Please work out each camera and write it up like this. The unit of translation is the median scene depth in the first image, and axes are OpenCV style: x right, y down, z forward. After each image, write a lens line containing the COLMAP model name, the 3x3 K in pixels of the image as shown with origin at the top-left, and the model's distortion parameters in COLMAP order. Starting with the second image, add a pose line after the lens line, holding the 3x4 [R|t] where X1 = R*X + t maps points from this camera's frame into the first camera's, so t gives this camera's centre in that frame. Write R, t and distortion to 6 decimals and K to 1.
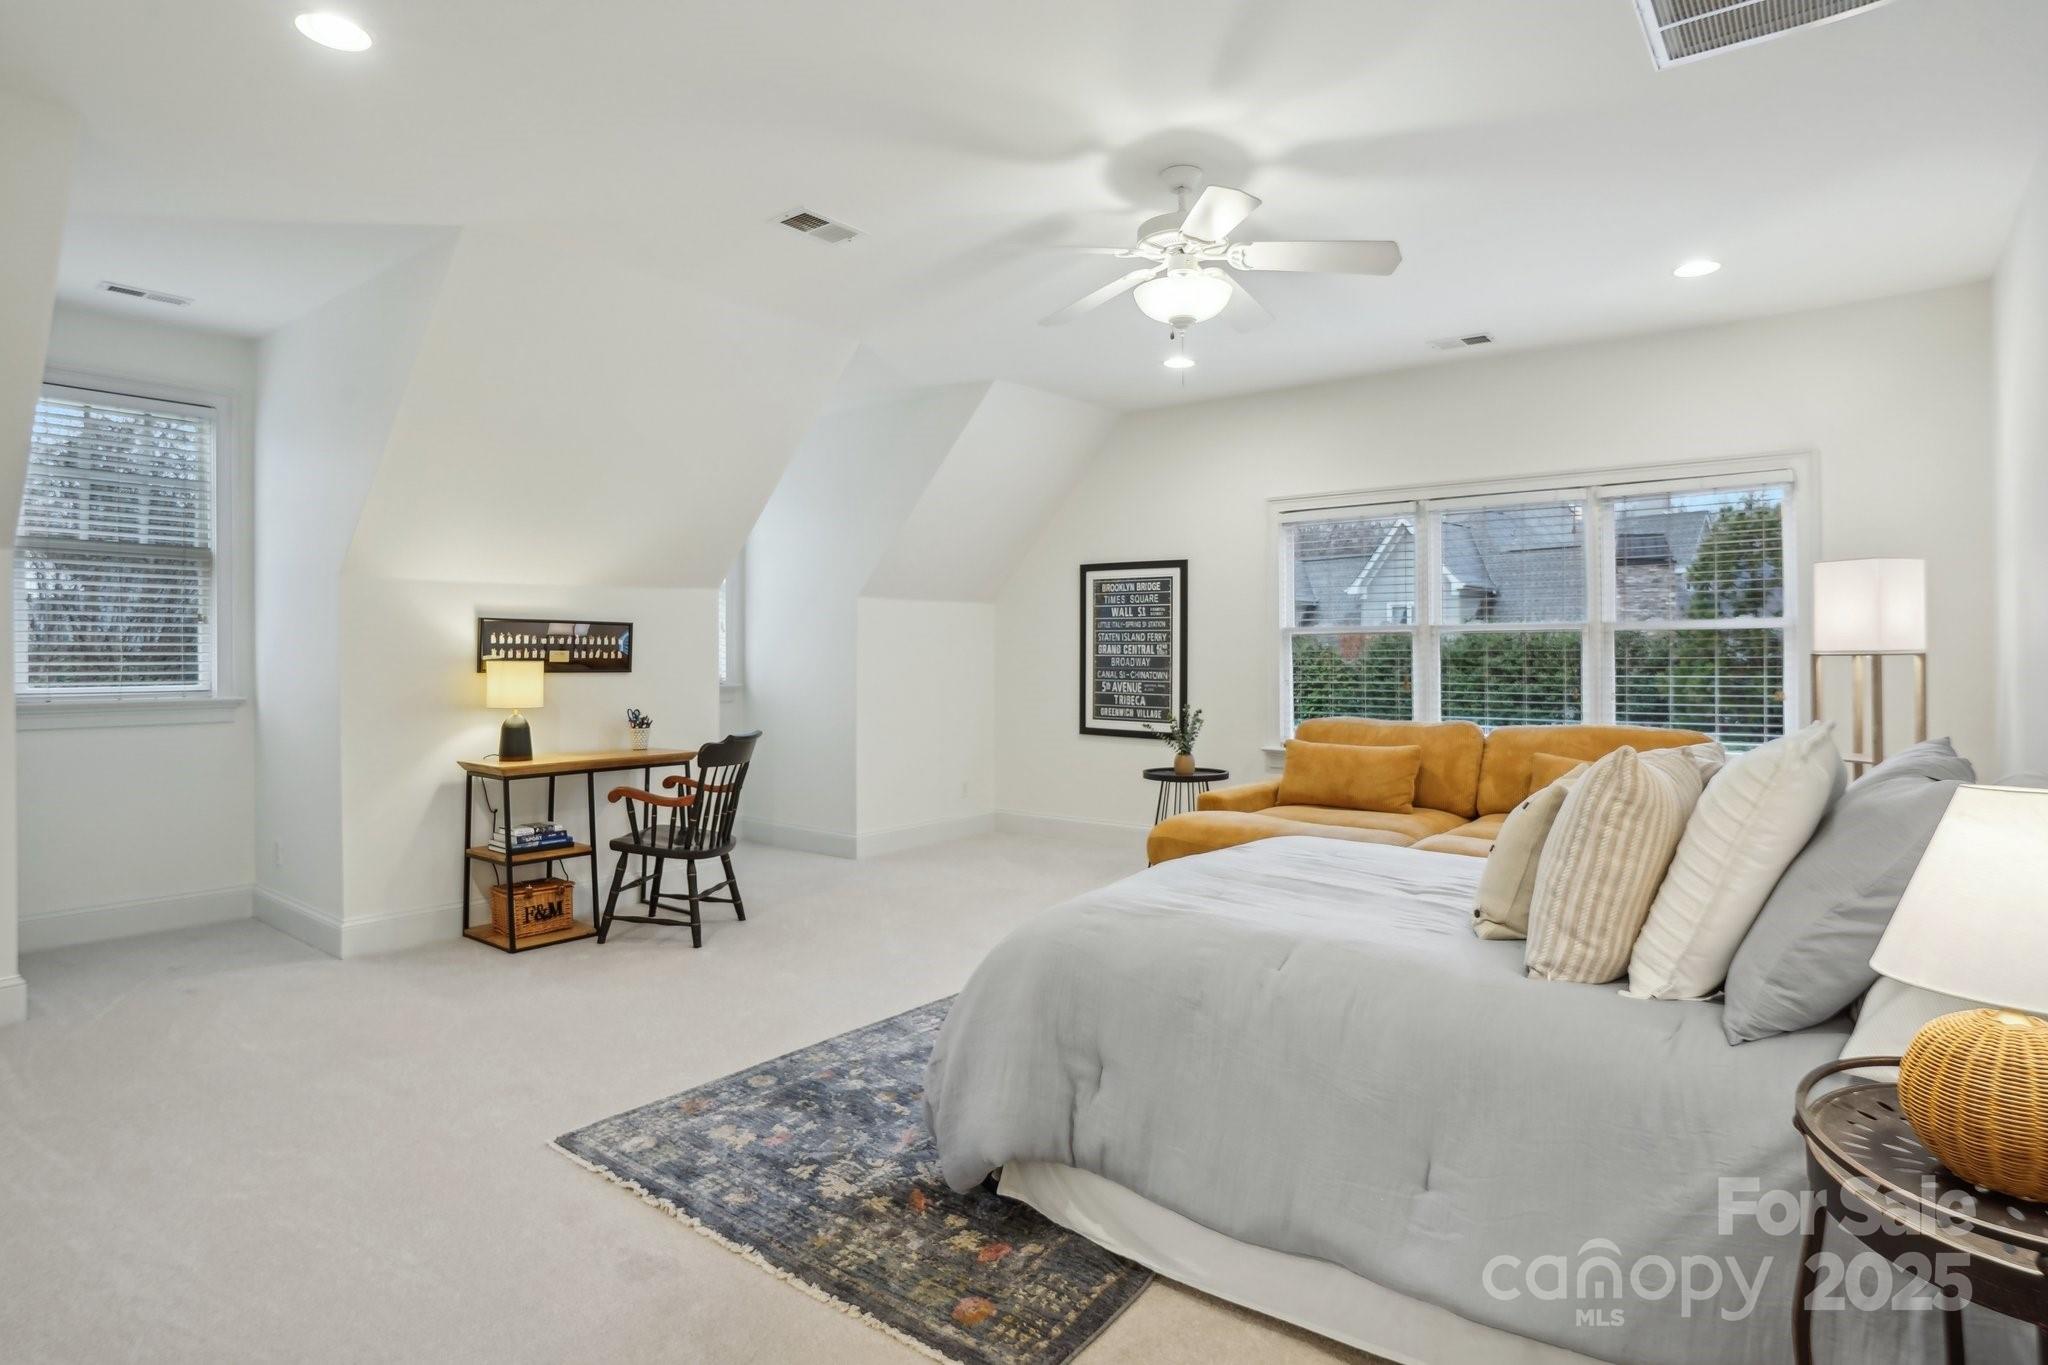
lens RADIAL K [[1071.2, 0, 1010.6], [0, 1071.2, 674.4], [0, 0, 1]] dist [-0.065593, 0.031297]
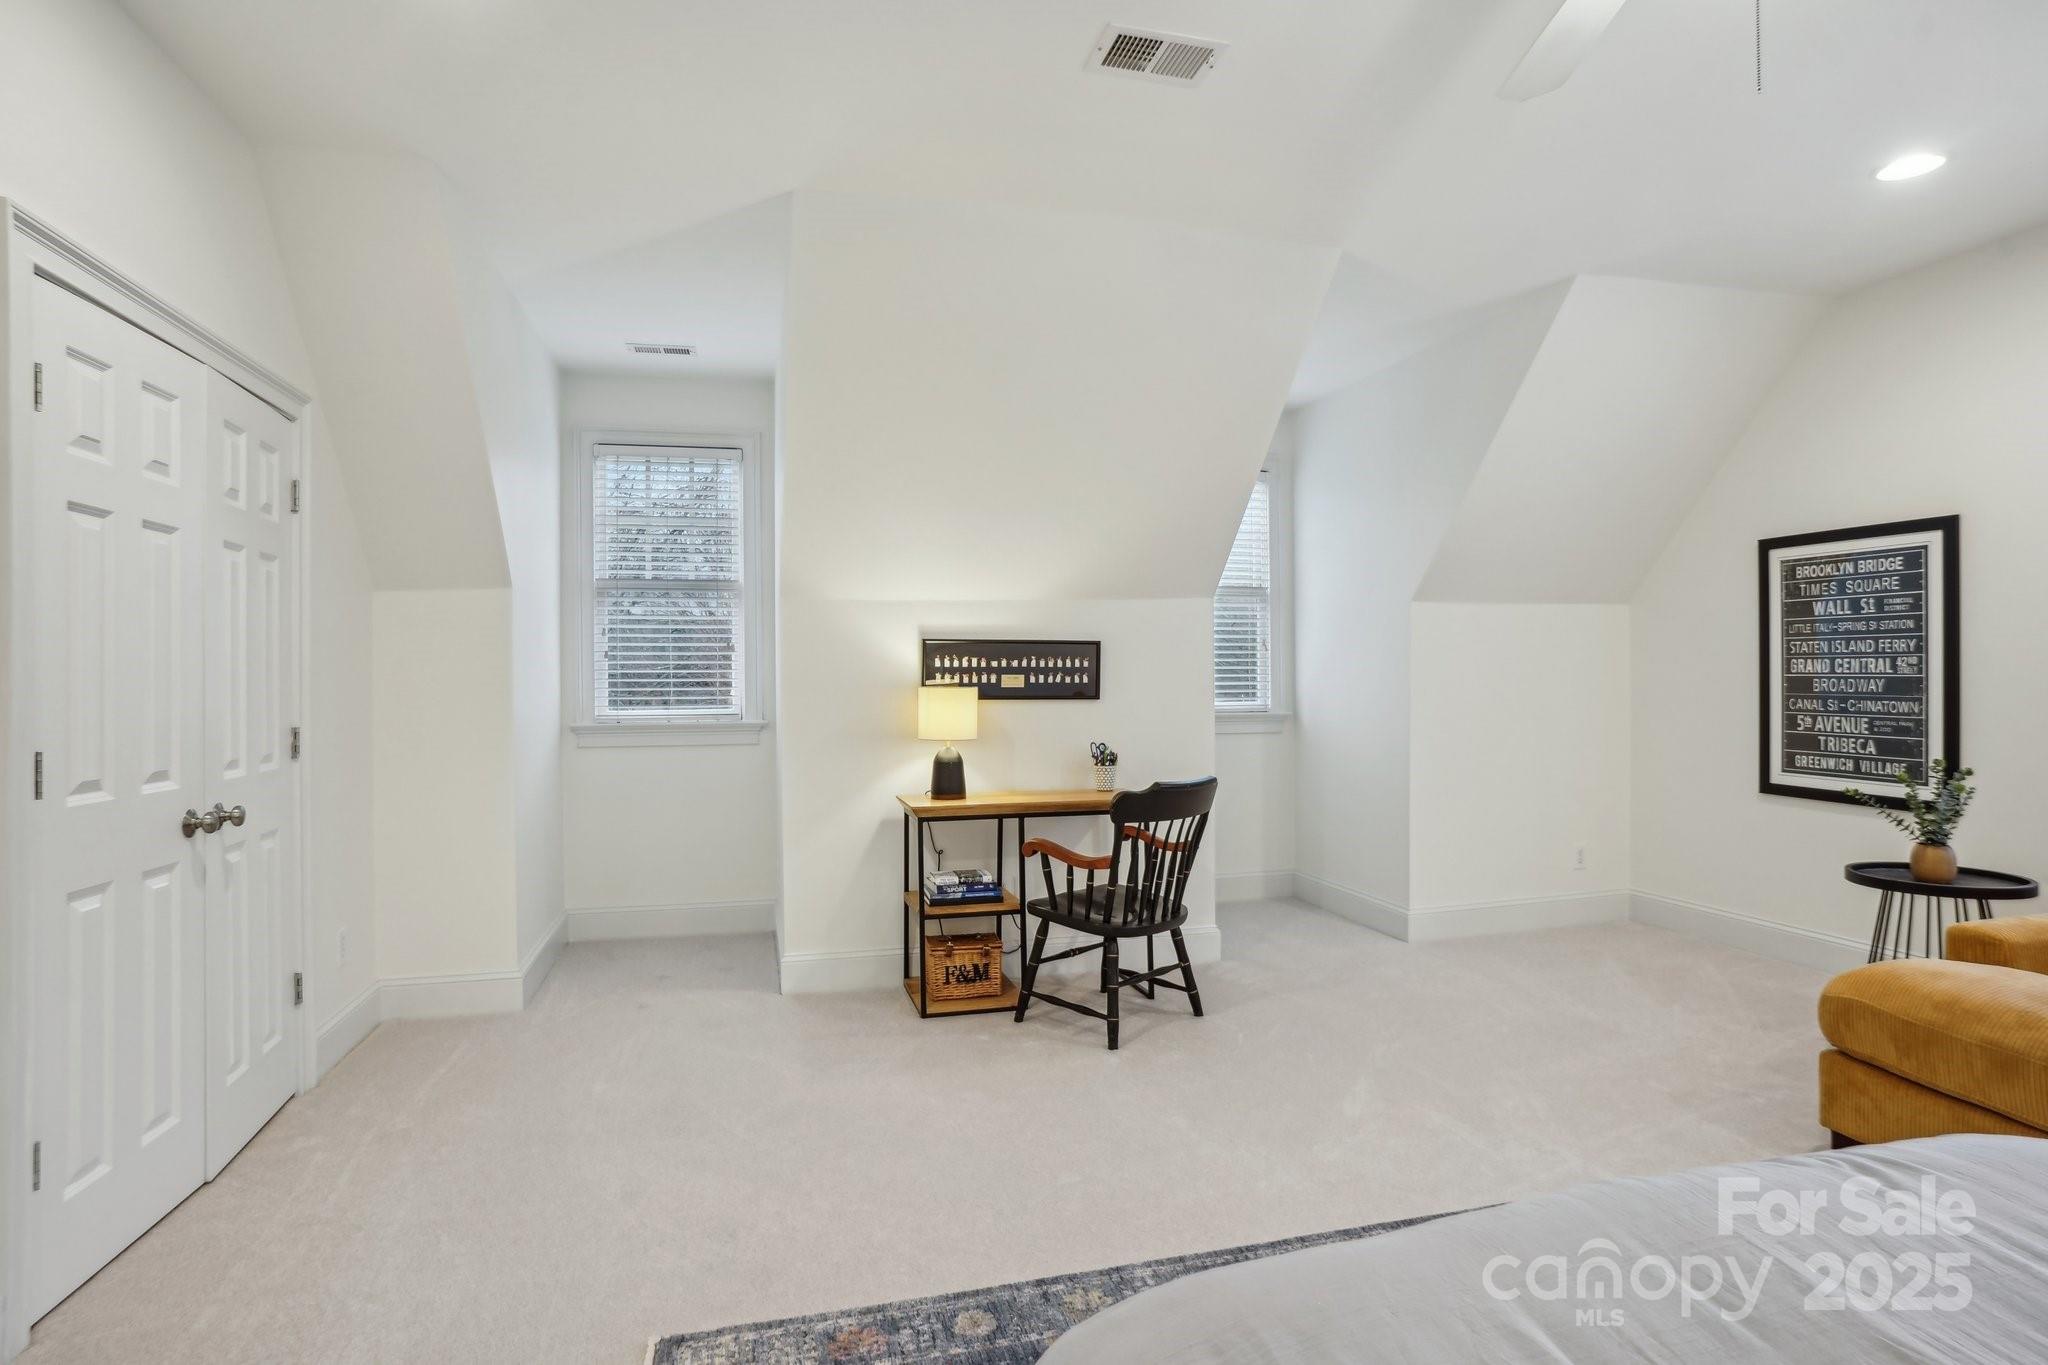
lens RADIAL K [[1071.2, 0, 1023.5], [0, 1071.2, 685.0], [0, 0, 1]] dist [-0.065593, 0.031297]
pose [[0.810433, -0.002162, -0.585827, 0.103931], [-0.003994, 0.999950, -0.009217, -0.005597], [0.585817, 0.009810, 0.810384, 0.284001]]
